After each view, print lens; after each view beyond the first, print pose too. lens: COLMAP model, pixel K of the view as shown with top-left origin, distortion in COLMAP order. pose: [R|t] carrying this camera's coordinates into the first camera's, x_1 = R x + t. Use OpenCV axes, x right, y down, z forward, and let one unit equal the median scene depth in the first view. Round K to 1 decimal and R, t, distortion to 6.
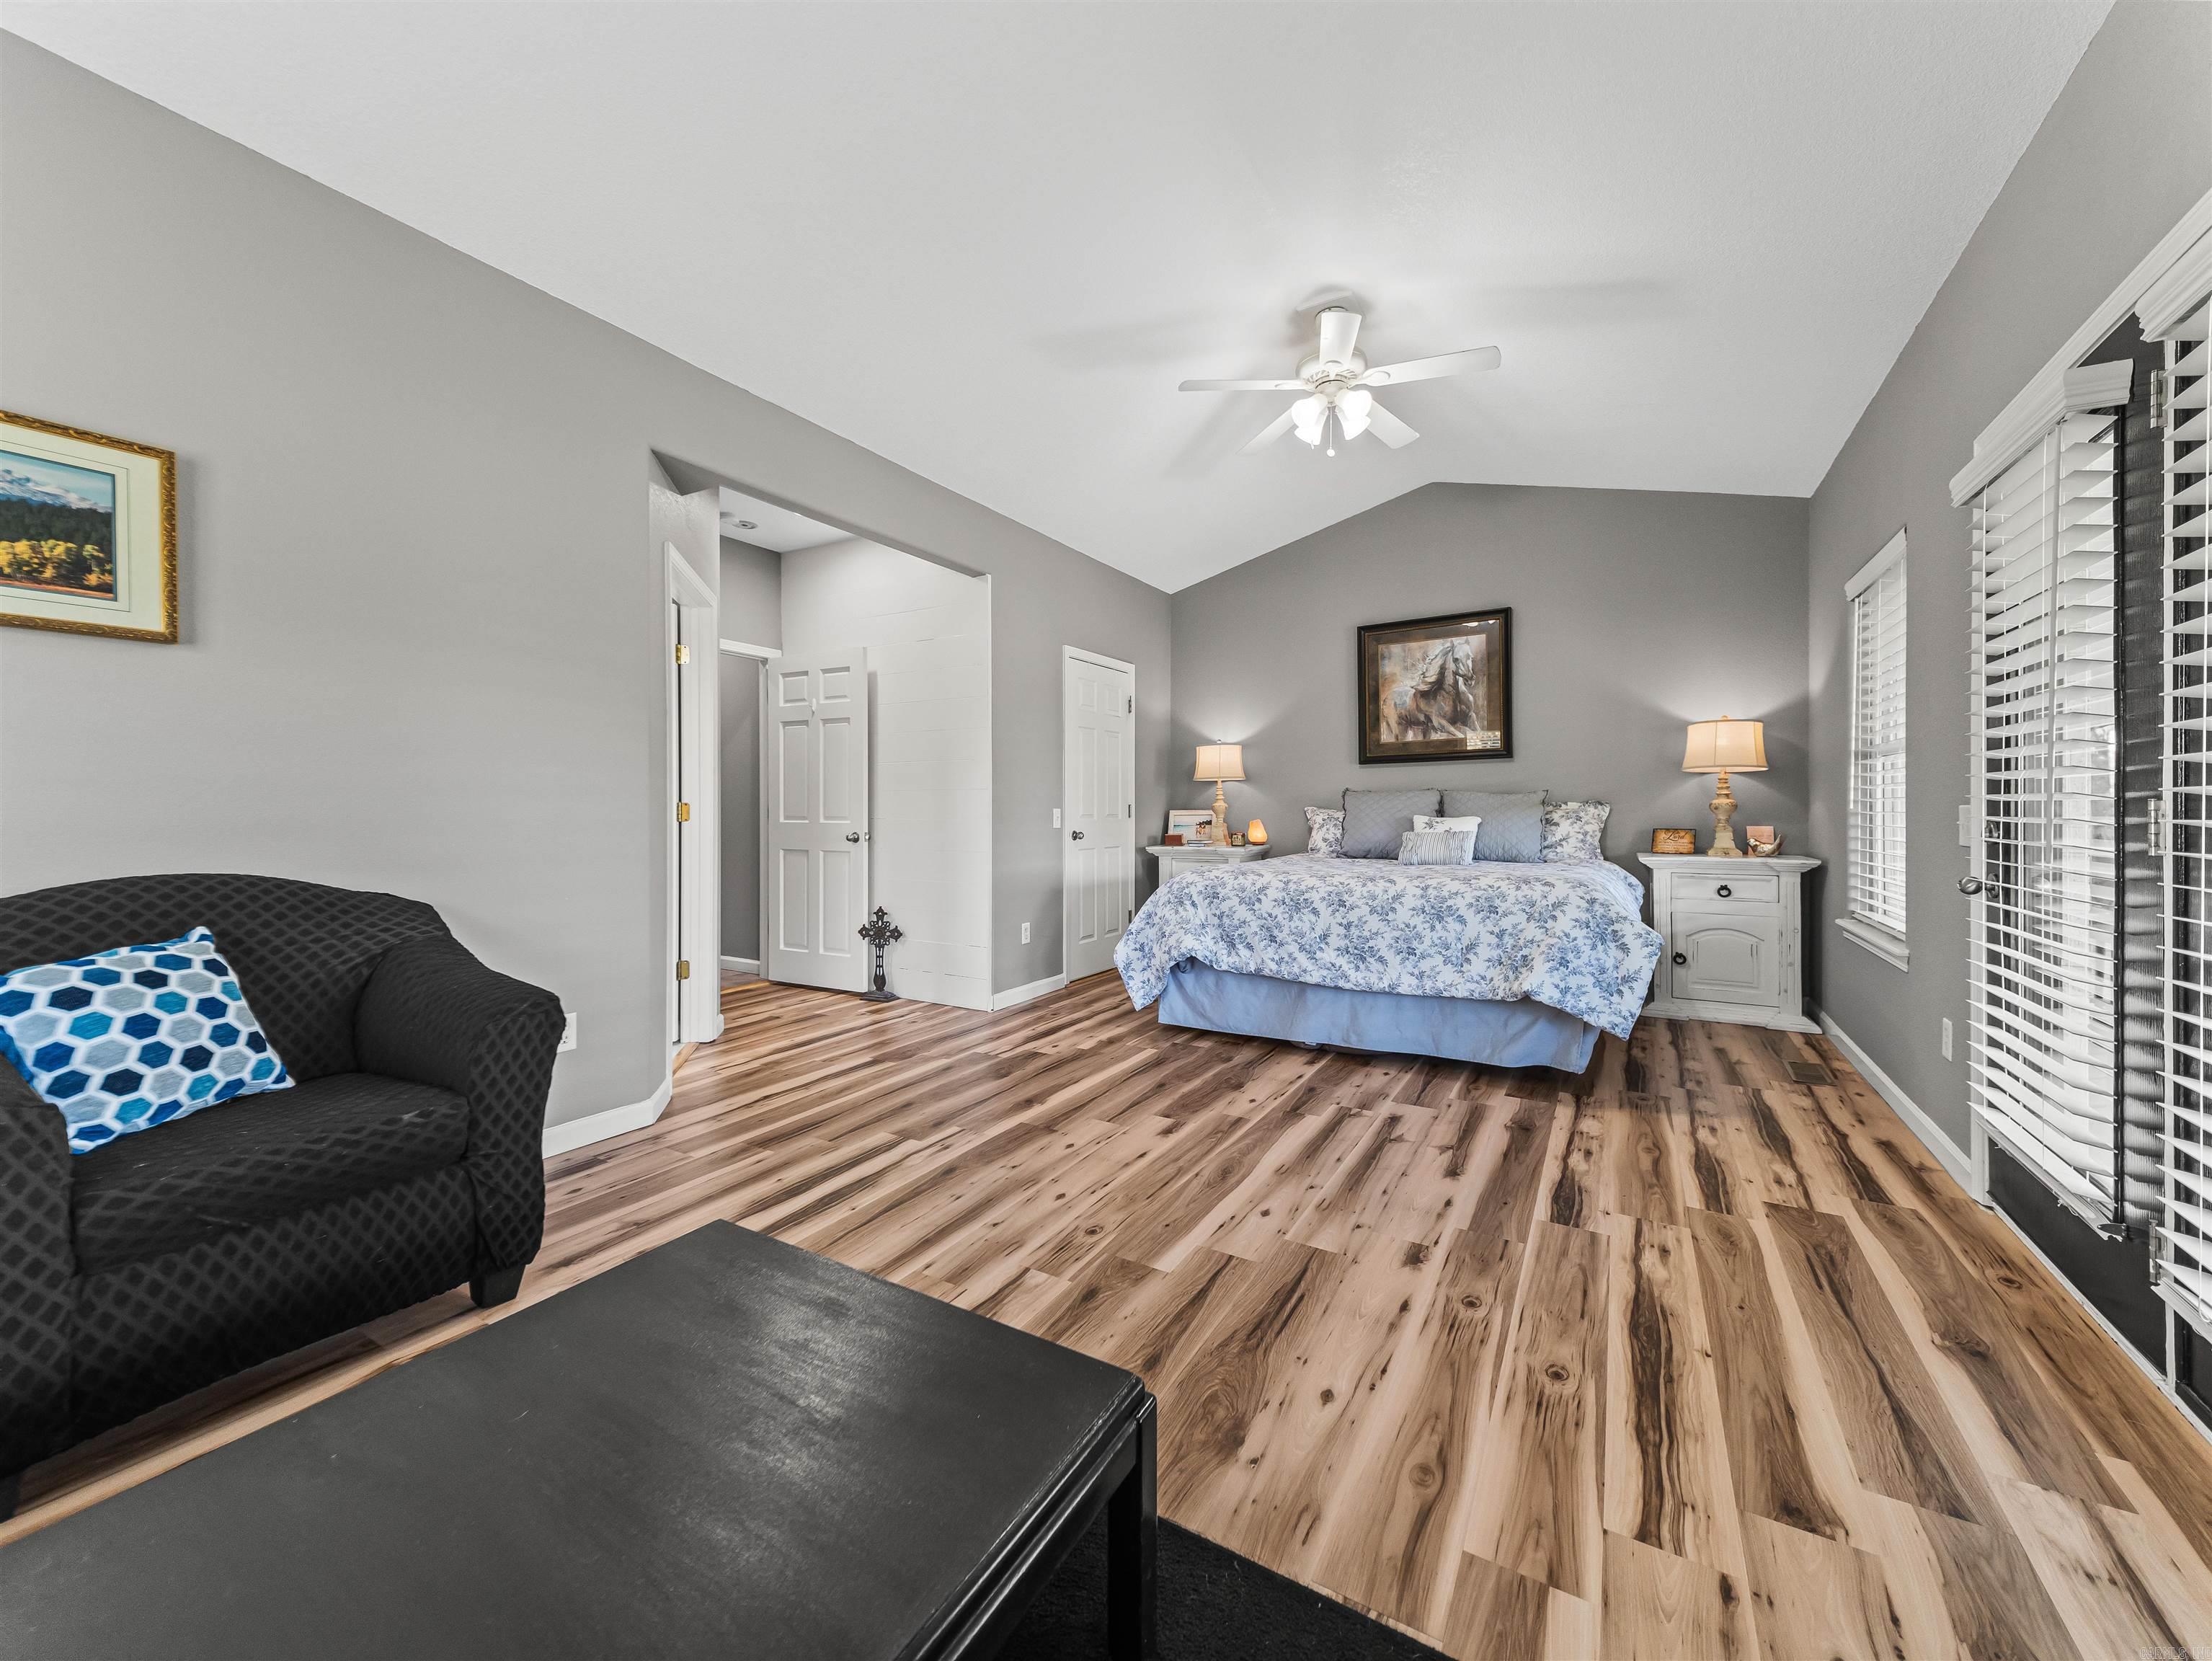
lens RADIAL K [[861.6, 0, 1103.2], [0, 861.6, 816.5], [0, 0, 1]] dist [0.012823, -0.001738]
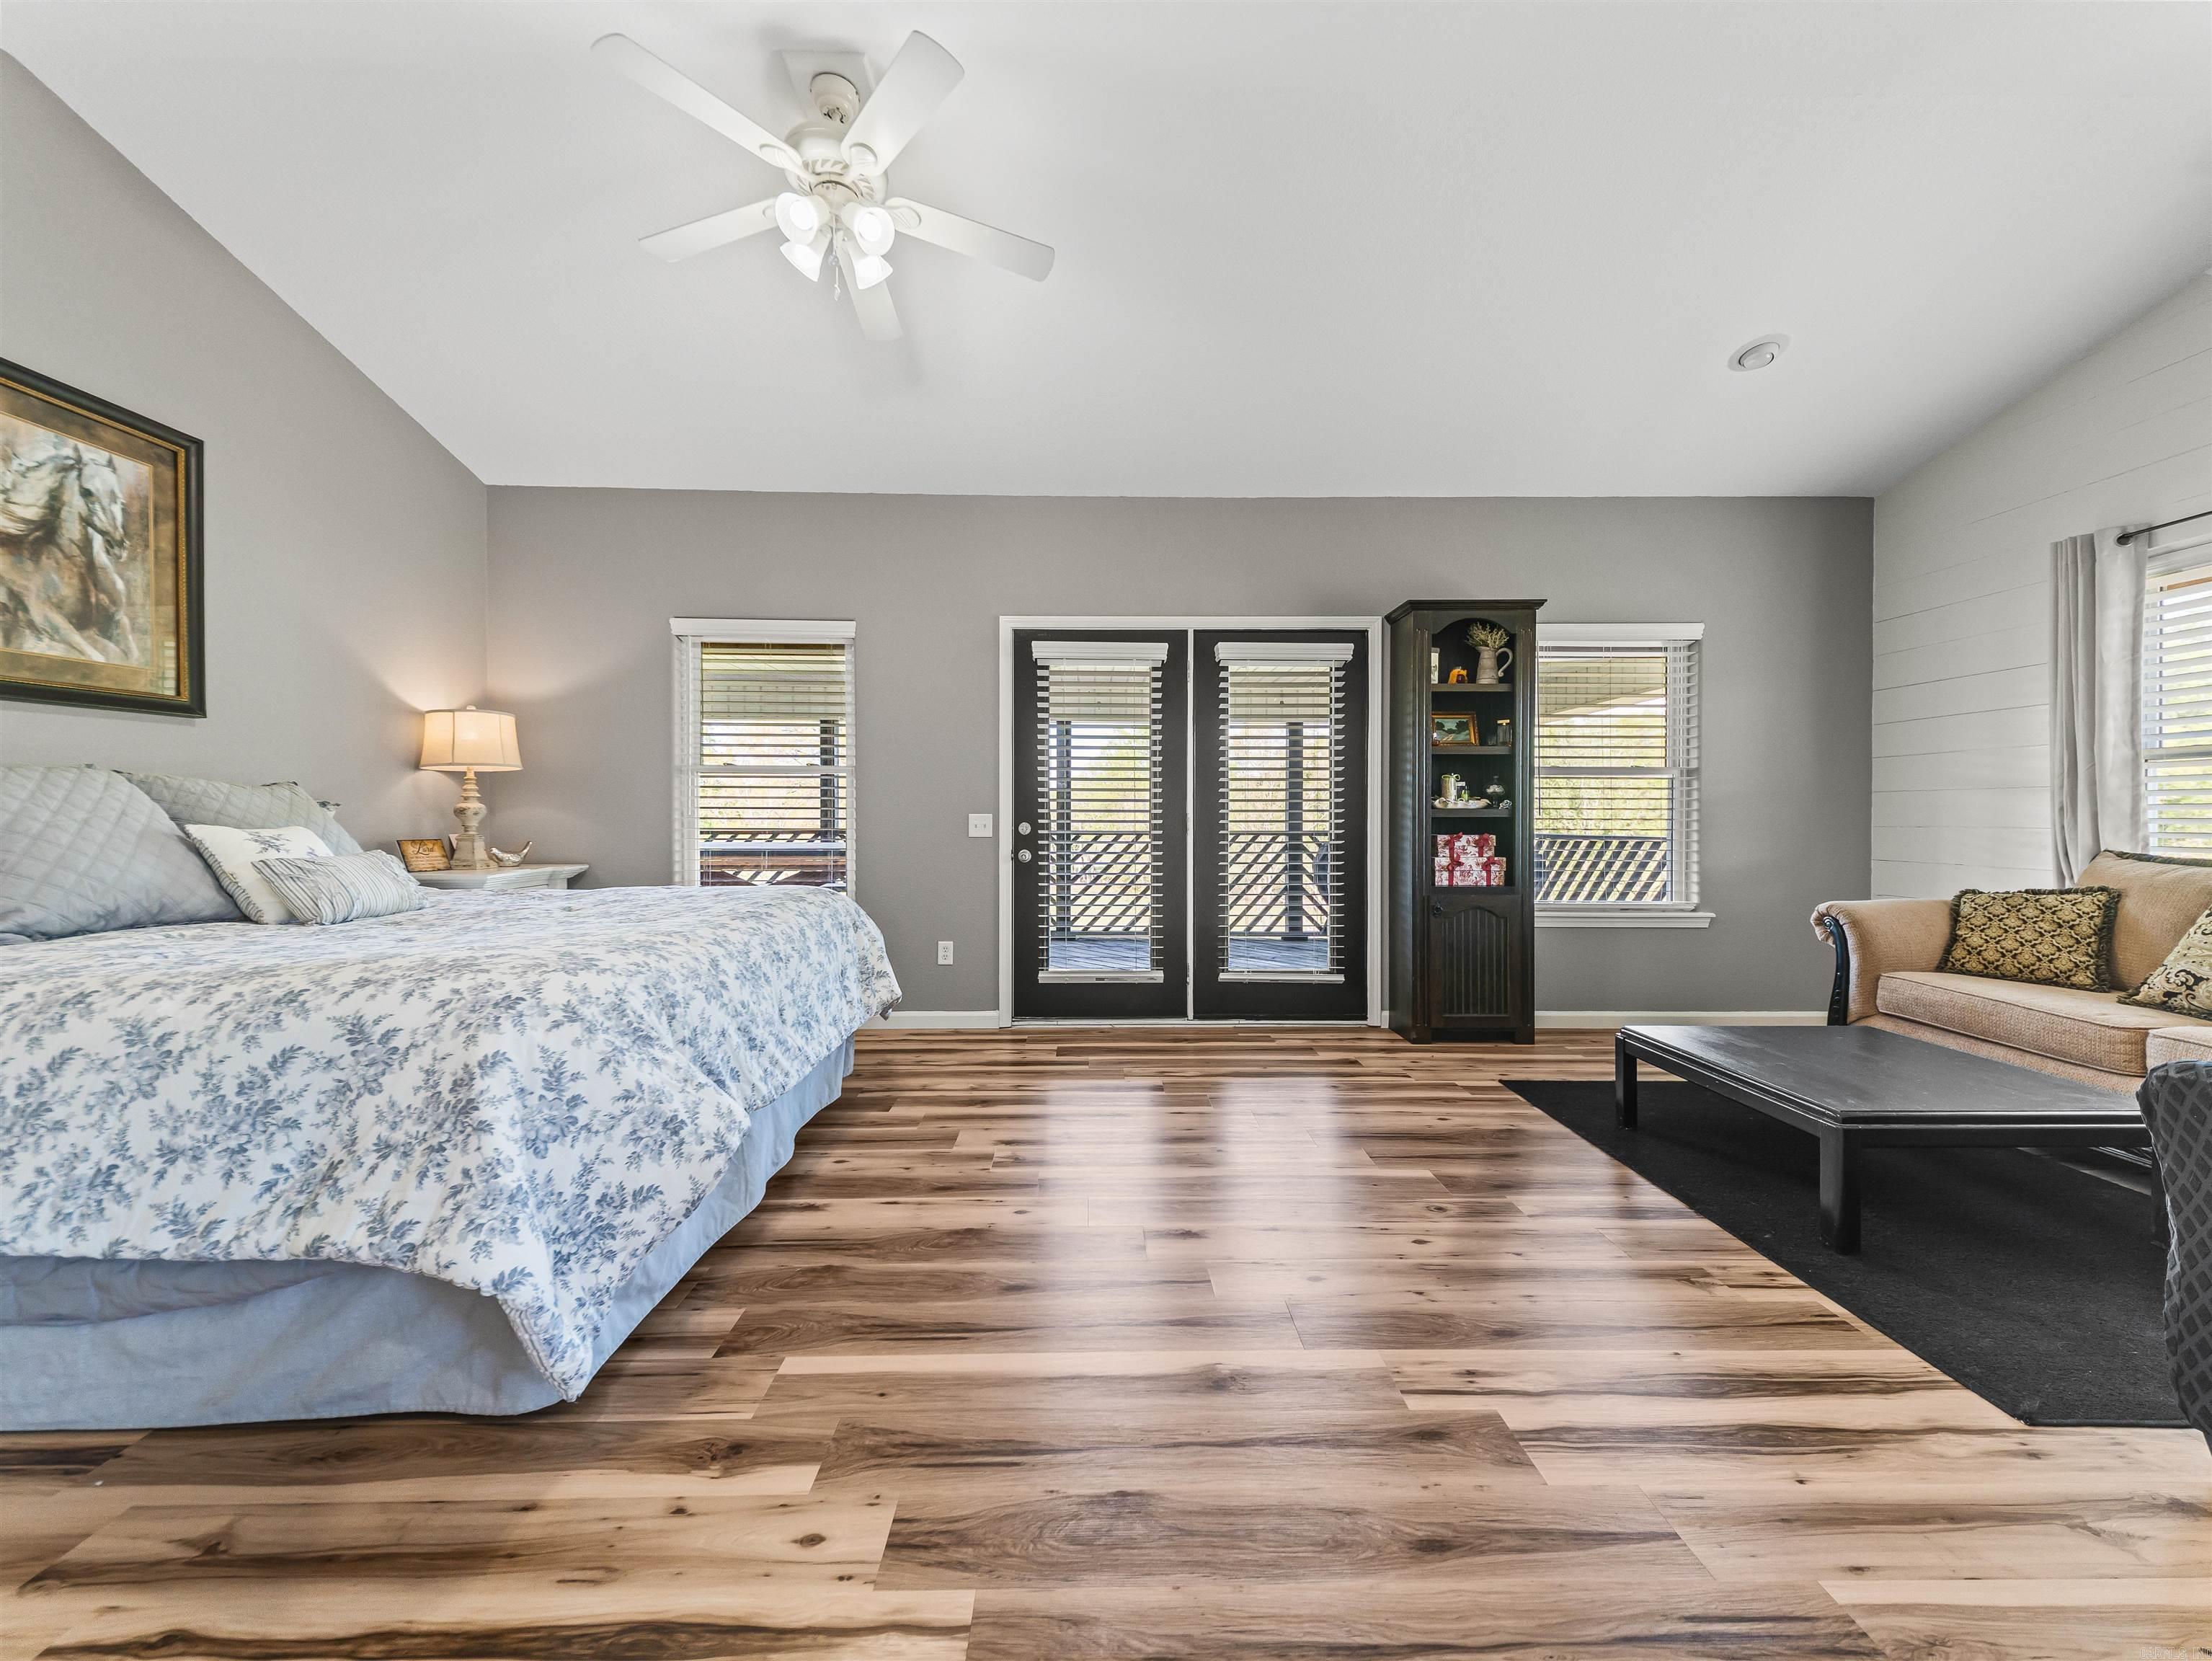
lens RADIAL K [[861.6, 0, 1101.5], [0, 861.6, 820.8], [0, 0, 1]] dist [0.012823, -0.001738]
pose [[-0.531511, -0.005651, 0.847032, -0.418462], [0.005851, 0.999929, 0.010342, -0.008074], [-0.847031, 0.010453, -0.531441, 1.155531]]
